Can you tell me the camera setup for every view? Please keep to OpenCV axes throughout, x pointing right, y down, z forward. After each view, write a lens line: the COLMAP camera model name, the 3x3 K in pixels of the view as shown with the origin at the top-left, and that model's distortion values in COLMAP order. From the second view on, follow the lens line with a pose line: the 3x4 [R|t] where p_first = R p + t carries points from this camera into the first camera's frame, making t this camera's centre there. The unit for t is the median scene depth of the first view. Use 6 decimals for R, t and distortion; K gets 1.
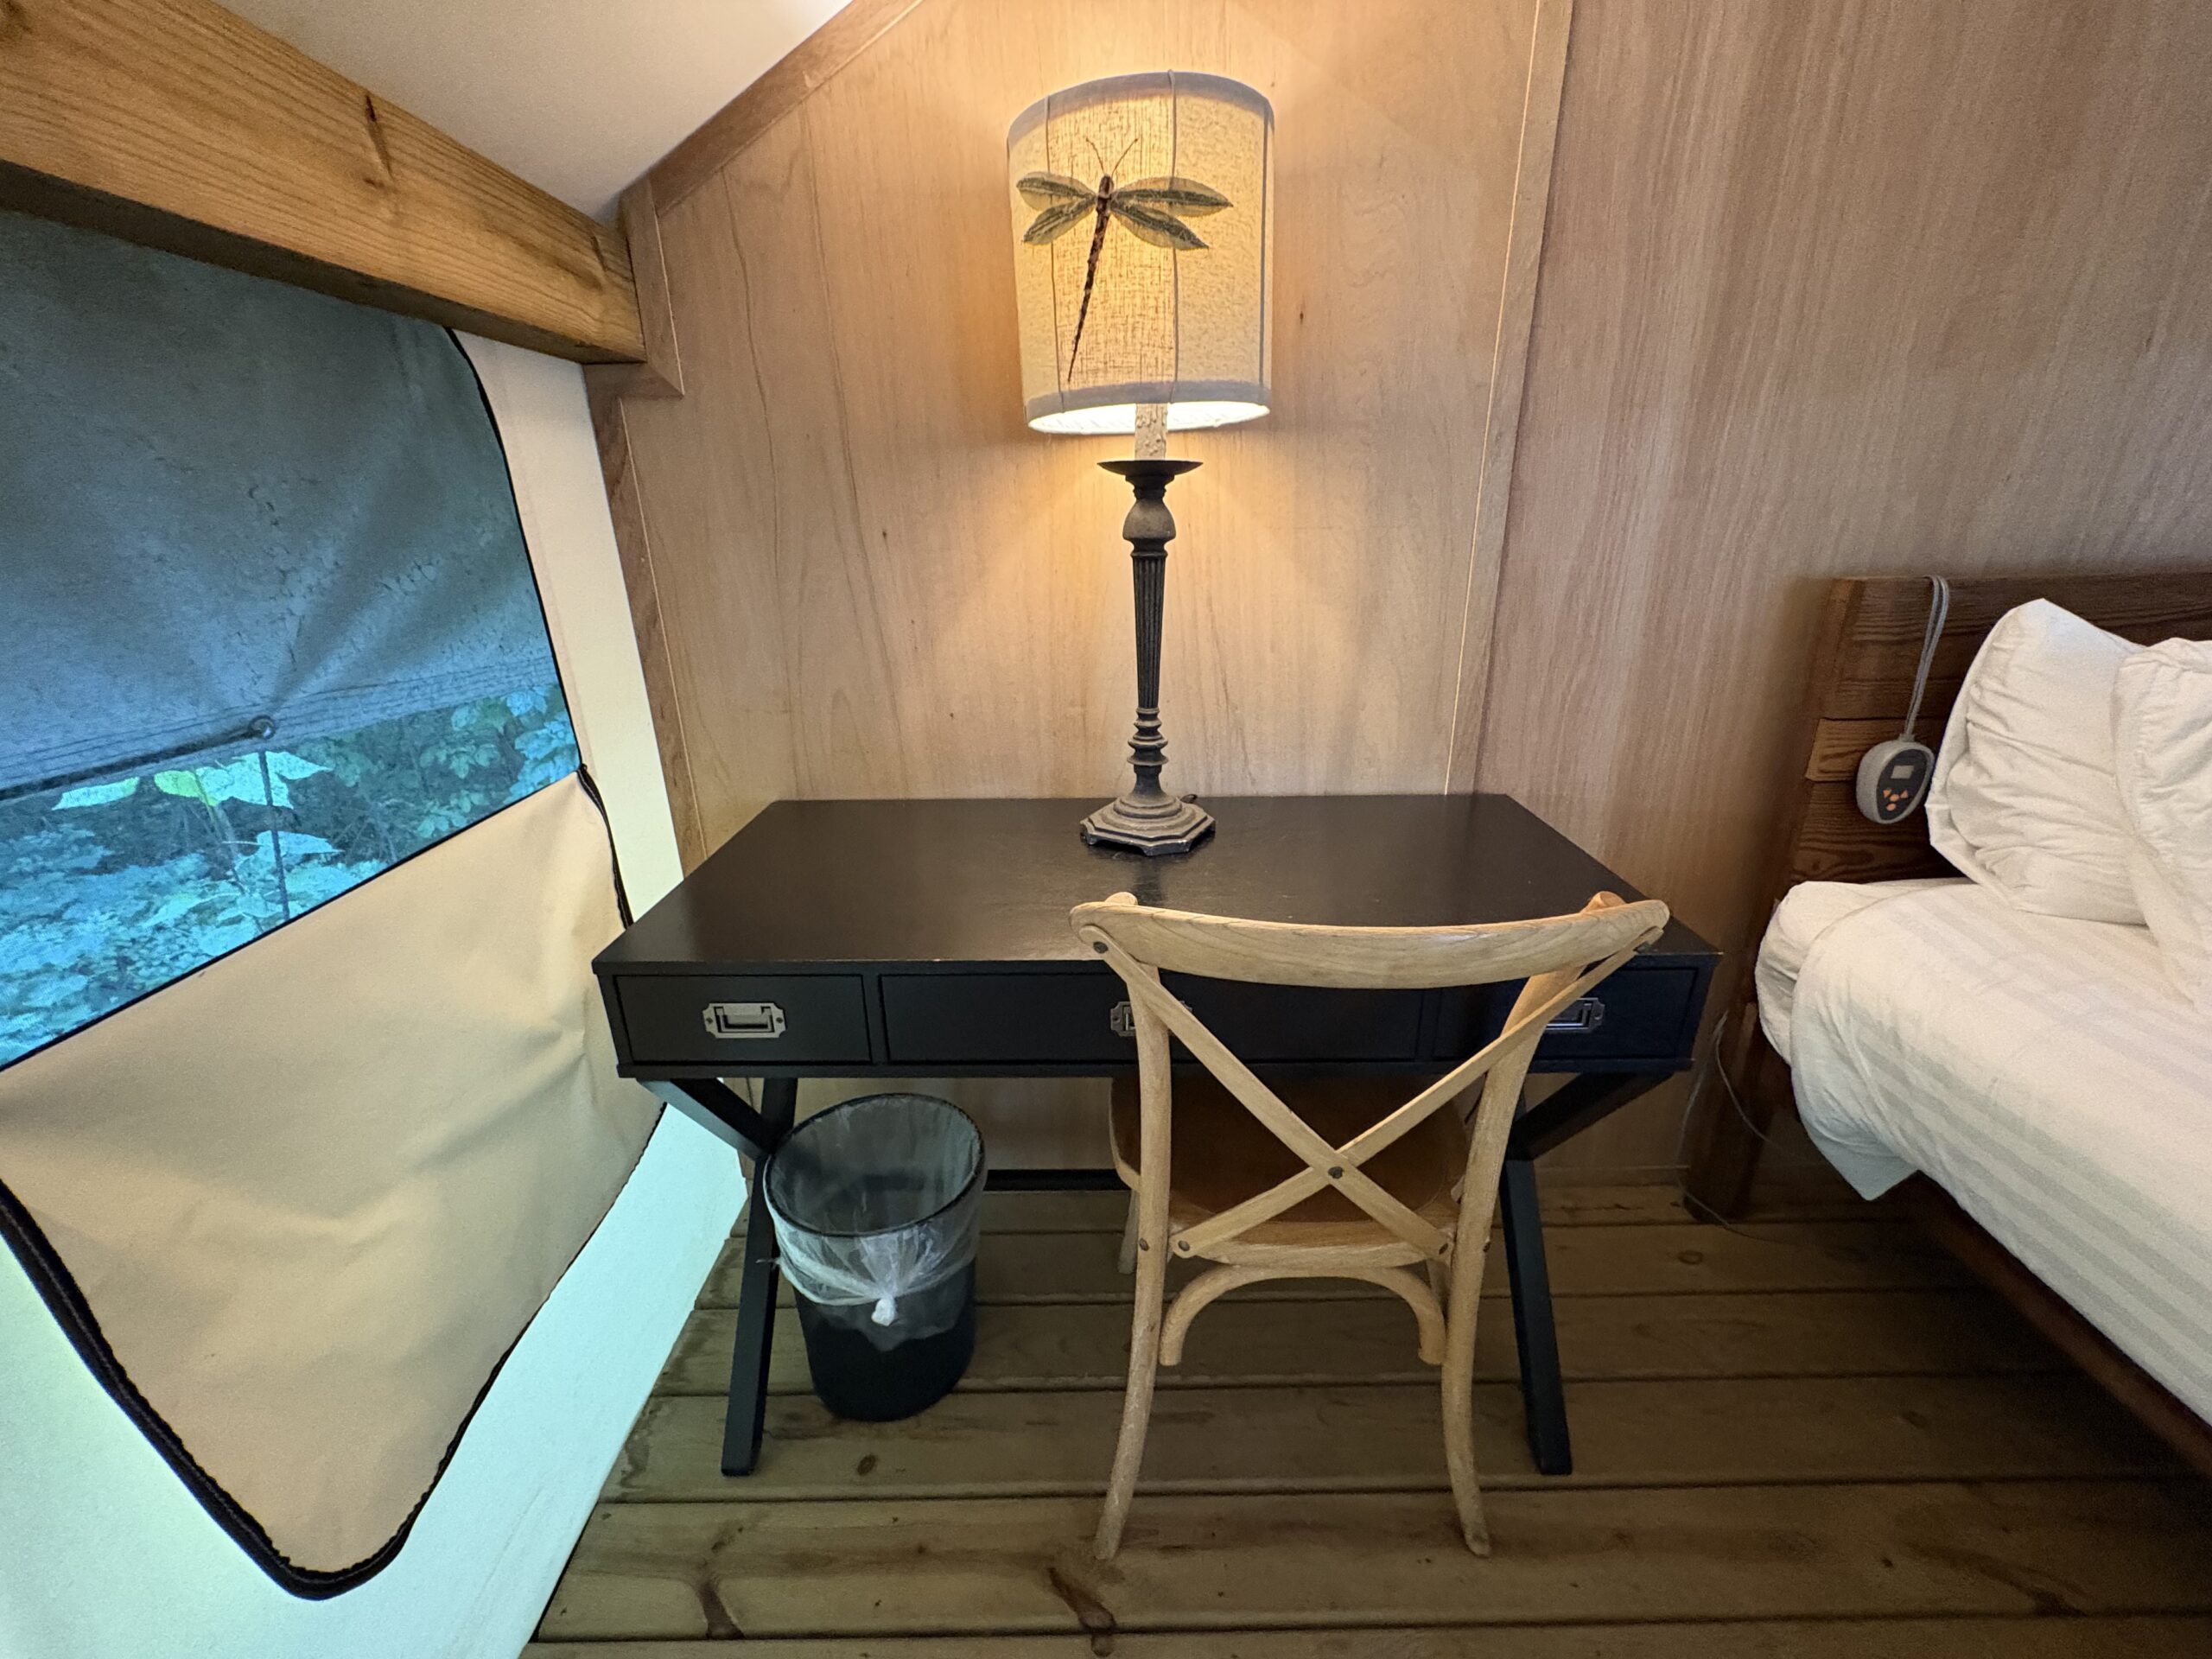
lens RADIAL K [[876.0, 0, 1097.3], [0, 876.0, 839.5], [0, 0, 1]] dist [-0.010473, 0.000005]
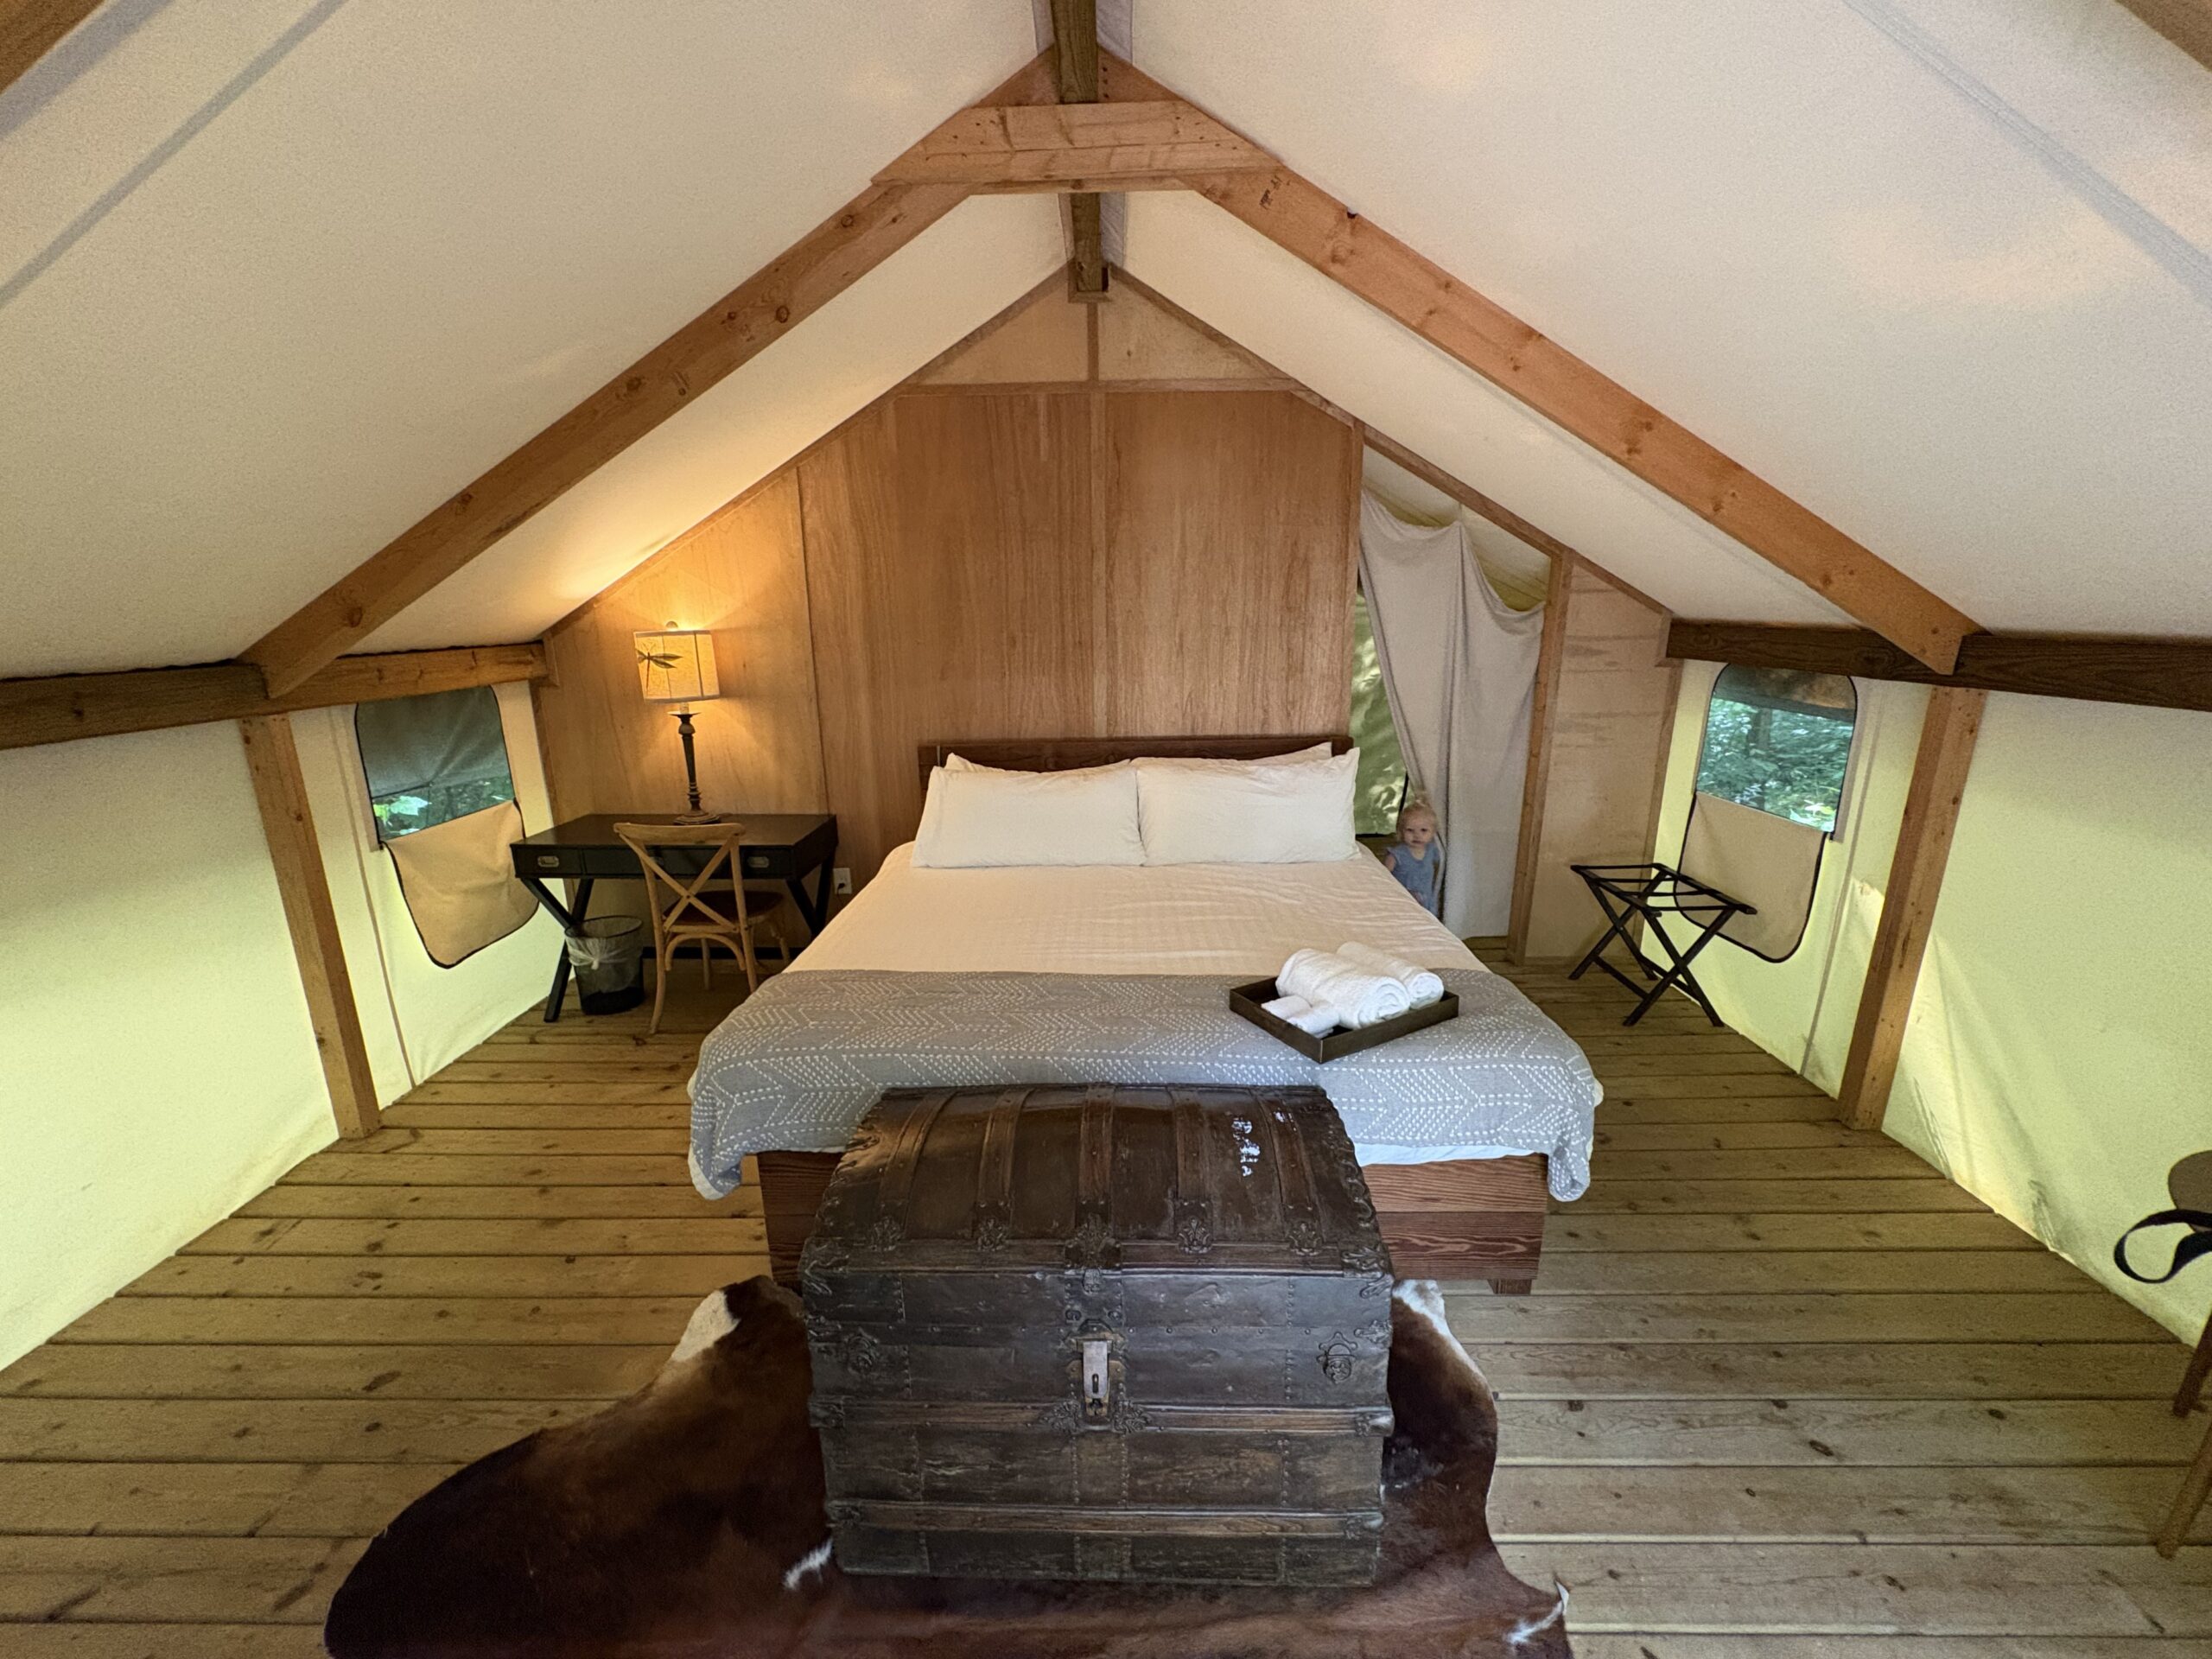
lens RADIAL K [[876.0, 0, 1112.5], [0, 876.0, 825.1], [0, 0, 1]] dist [-0.010473, 0.000005]
pose [[0.999856, 0.010125, -0.013622, 1.641480], [-0.011540, 0.994071, -0.108115, 0.334850], [0.012446, 0.108256, 0.994045, -2.156351]]
